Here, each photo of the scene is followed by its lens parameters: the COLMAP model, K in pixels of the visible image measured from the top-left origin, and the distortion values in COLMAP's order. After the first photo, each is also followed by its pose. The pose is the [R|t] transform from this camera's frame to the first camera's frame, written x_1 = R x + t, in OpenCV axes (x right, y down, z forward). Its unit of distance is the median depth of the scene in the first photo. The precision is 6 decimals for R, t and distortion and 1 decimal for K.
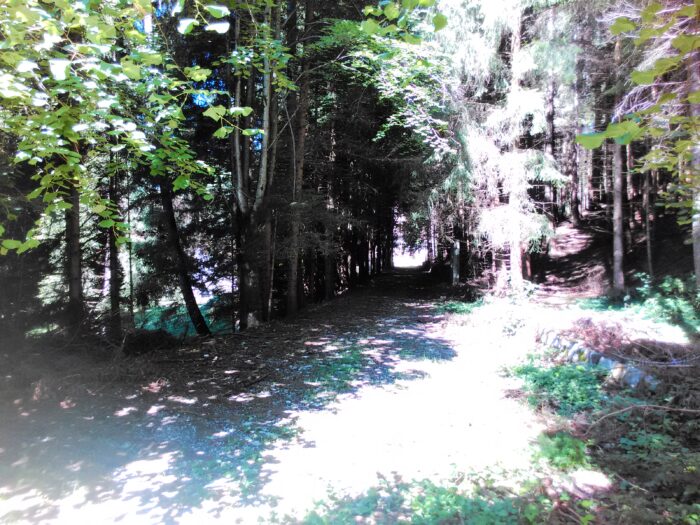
lens RADIAL K [[589.5, 0, 350.0], [0, 589.5, 262.5], [0, 0, 1]] dist [0.100741, -0.174712]
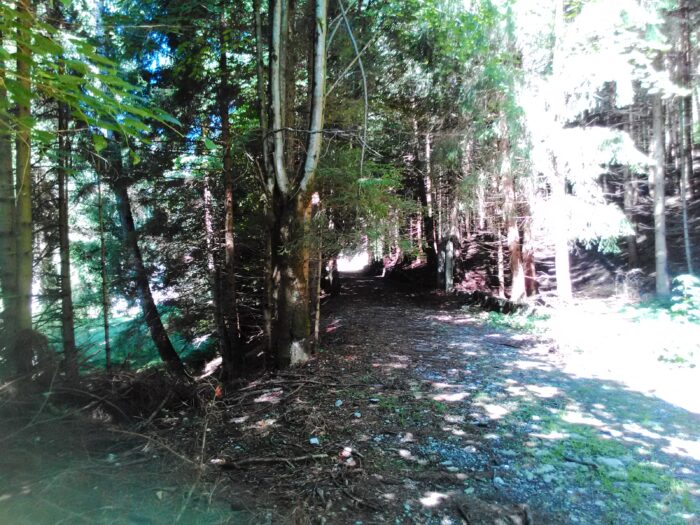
lens RADIAL K [[589.5, 0, 350.0], [0, 589.5, 262.5], [0, 0, 1]] dist [0.100741, -0.174712]
pose [[0.990807, -0.004604, 0.135205, -0.149616], [0.005822, 0.999946, -0.008617, 0.000618], [-0.135158, 0.009325, 0.990780, 0.246086]]
